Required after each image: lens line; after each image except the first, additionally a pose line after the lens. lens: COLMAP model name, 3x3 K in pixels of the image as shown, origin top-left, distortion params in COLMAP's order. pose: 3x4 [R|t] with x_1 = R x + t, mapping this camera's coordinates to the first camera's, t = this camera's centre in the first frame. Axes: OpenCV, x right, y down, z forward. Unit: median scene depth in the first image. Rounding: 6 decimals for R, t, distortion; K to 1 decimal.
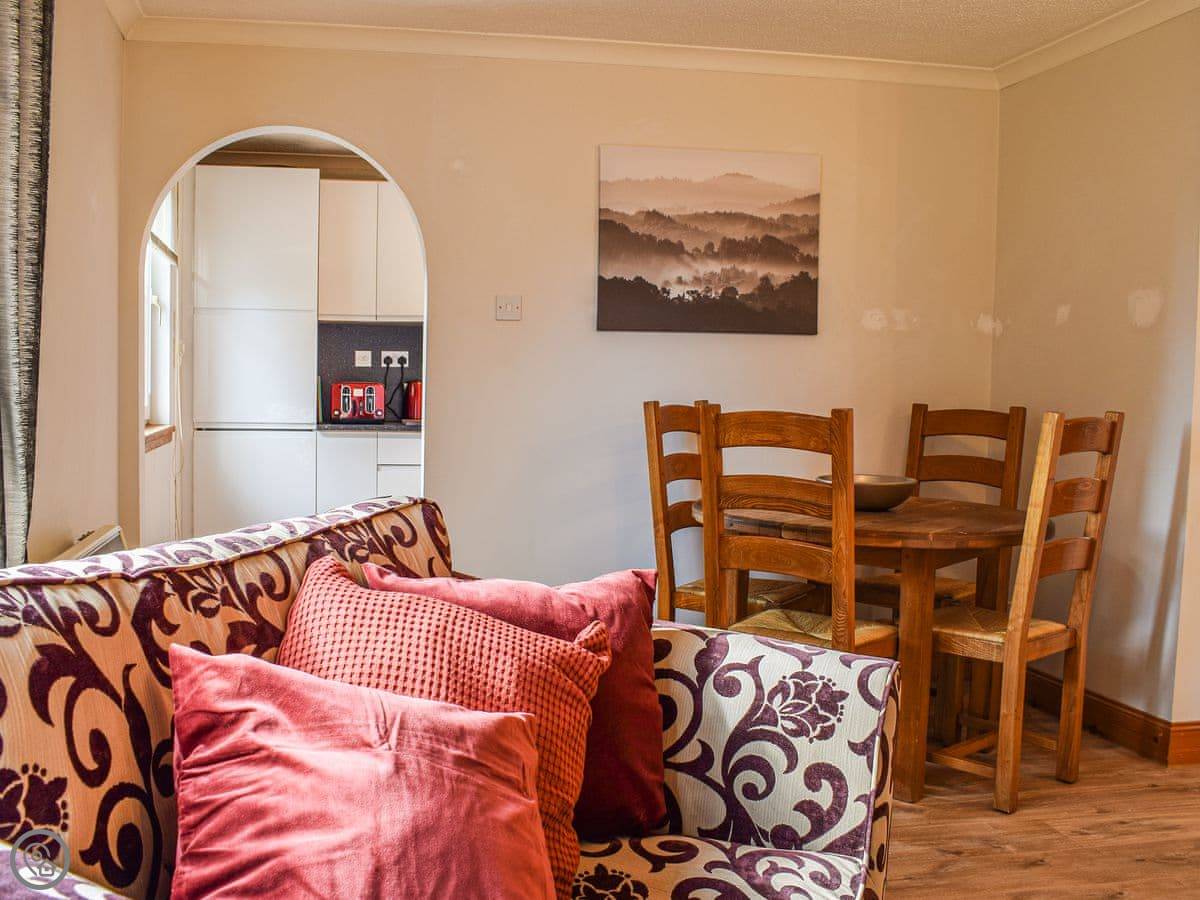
lens RADIAL K [[1097.6, 0, 588.8], [0, 1097.6, 491.5], [0, 0, 1]] dist [-0.081708, 0.000000]
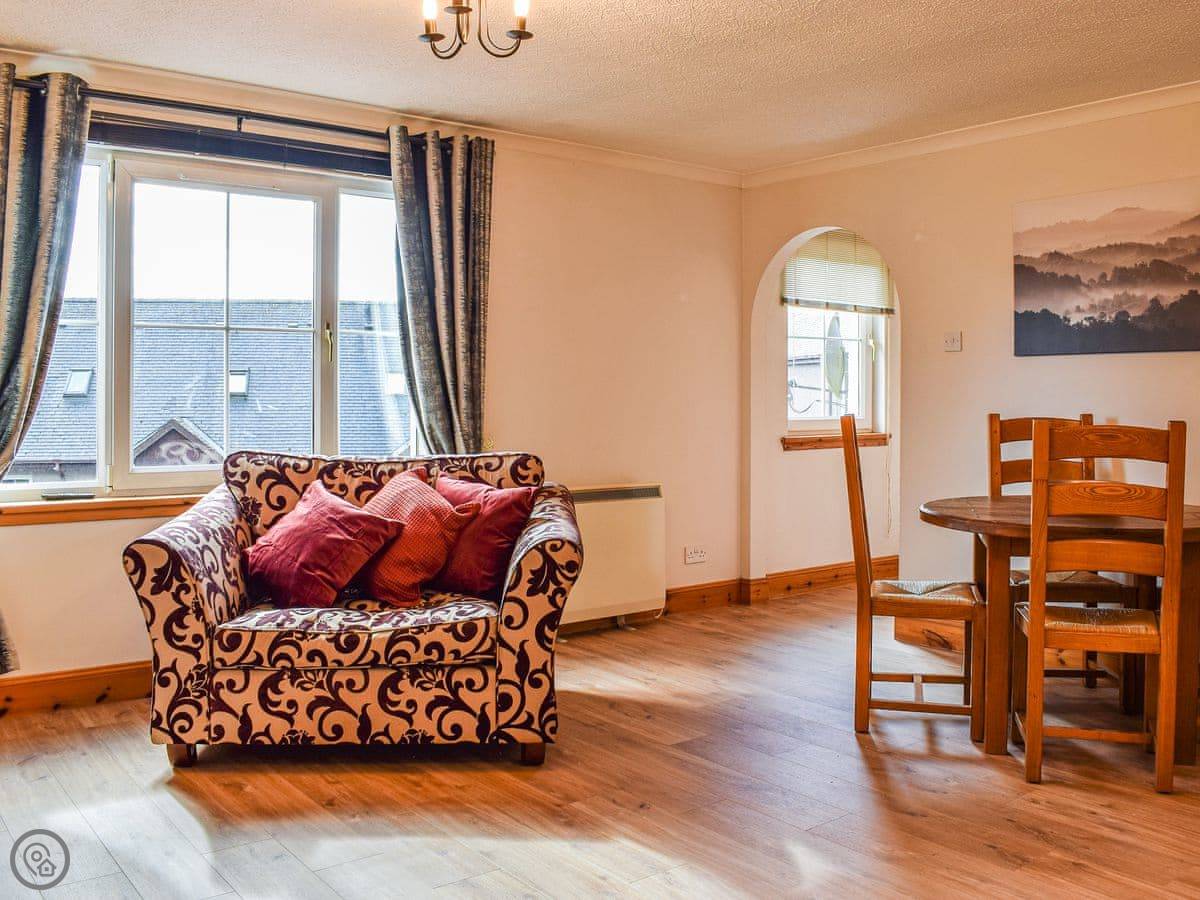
lens RADIAL K [[1097.6, 0, 598.8], [0, 1097.6, 443.3], [0, 0, 1]] dist [-0.081708, 0.000000]
pose [[0.488030, 0.023540, -0.872509, 0.822249], [-0.080708, 0.996571, -0.018256, 0.006617], [0.869087, 0.079328, 0.488256, 0.031733]]
